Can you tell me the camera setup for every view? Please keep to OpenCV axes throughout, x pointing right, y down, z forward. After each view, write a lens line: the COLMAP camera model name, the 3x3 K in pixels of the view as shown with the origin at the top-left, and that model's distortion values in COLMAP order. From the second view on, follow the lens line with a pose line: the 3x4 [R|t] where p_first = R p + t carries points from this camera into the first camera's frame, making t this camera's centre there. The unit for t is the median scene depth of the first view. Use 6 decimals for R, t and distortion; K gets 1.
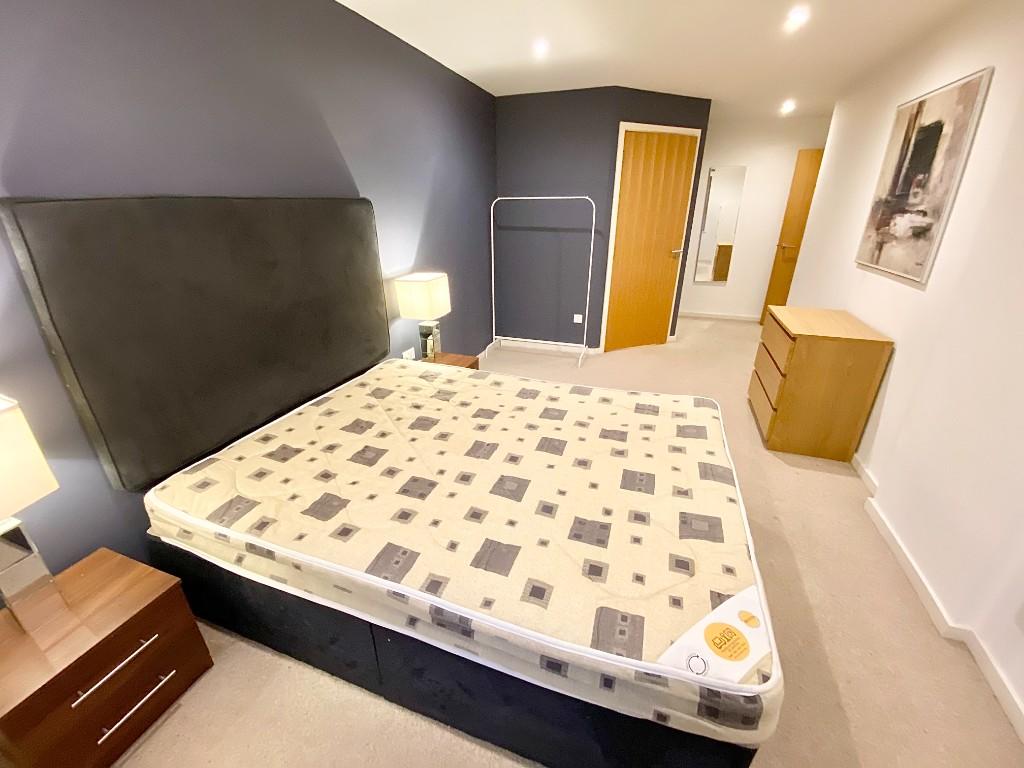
lens RADIAL K [[418.9, 0, 512.0], [0, 418.9, 384.0], [0, 0, 1]] dist [0.019351, -0.020664]
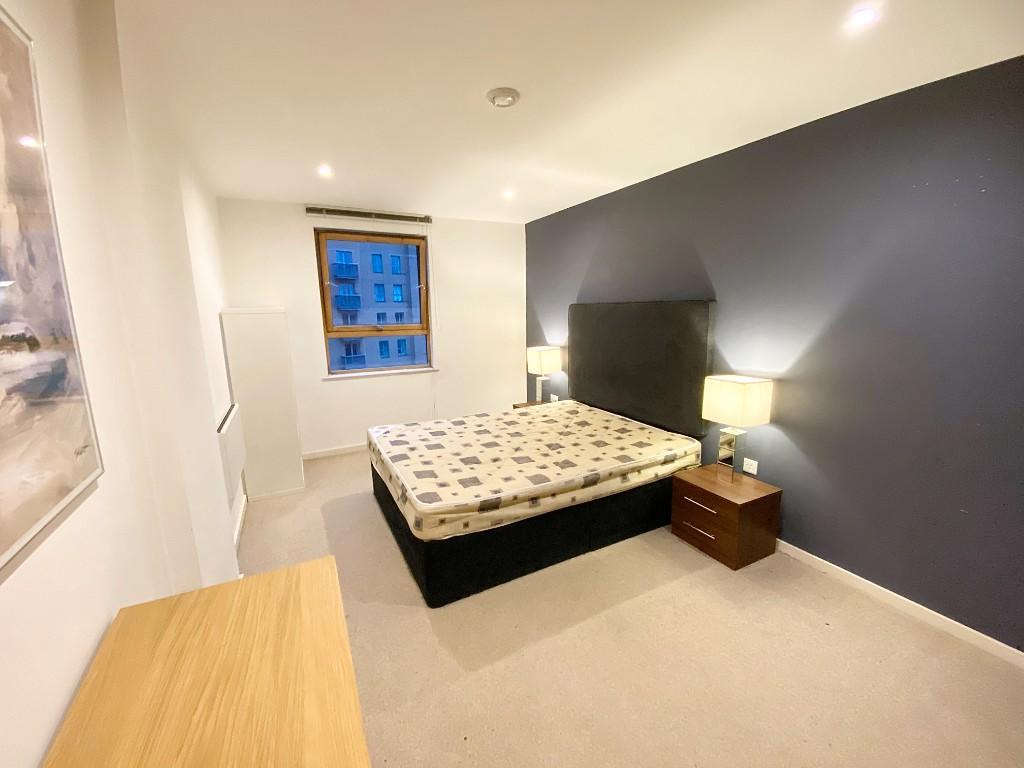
lens RADIAL K [[418.9, 0, 512.0], [0, 418.9, 384.0], [0, 0, 1]] dist [0.019351, -0.020664]
pose [[-0.677456, 0.145621, -0.721005, 1.140188], [-0.275784, 0.858420, 0.432502, -0.758547], [0.681907, 0.491843, -0.541382, 1.751081]]
